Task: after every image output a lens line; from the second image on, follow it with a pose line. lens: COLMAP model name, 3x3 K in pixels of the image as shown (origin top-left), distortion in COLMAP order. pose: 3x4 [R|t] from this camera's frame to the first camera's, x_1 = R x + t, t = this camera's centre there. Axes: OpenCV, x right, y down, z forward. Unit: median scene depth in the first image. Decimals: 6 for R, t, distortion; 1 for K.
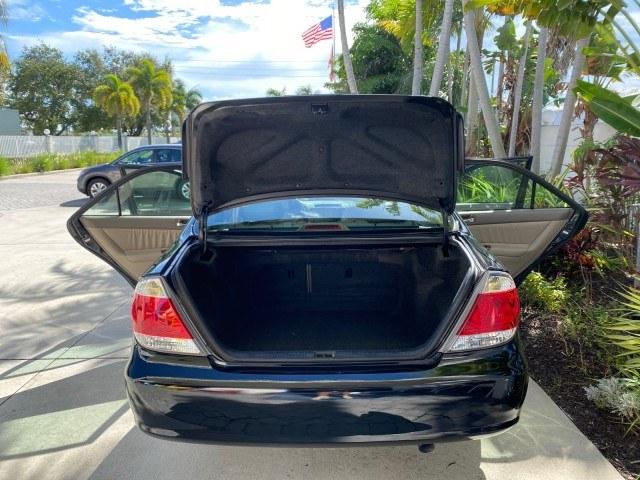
lens RADIAL K [[496.1, 0, 317.3], [0, 496.1, 239.4], [0, 0, 1]] dist [0.022313, -0.021596]
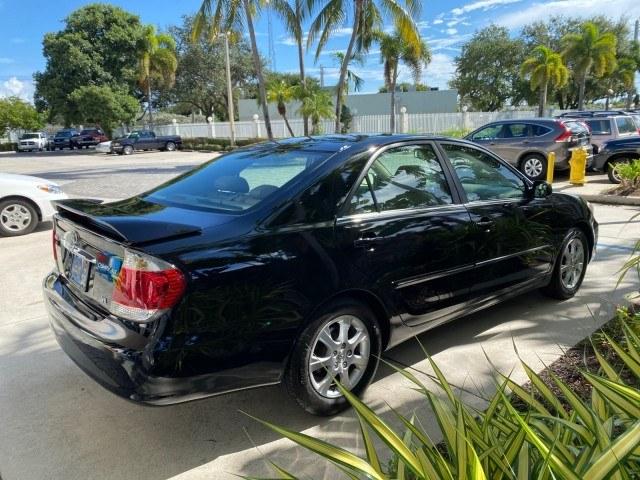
lens RADIAL K [[500.6, 0, 318.8], [0, 500.6, 240.5], [0, 0, 1]] dist [0.000570, 0.005230]
pose [[0.658678, 0.153629, -0.736574, 0.134689], [-0.116469, 0.987952, 0.101908, -0.009853], [0.743356, 0.018663, 0.668636, 0.058060]]
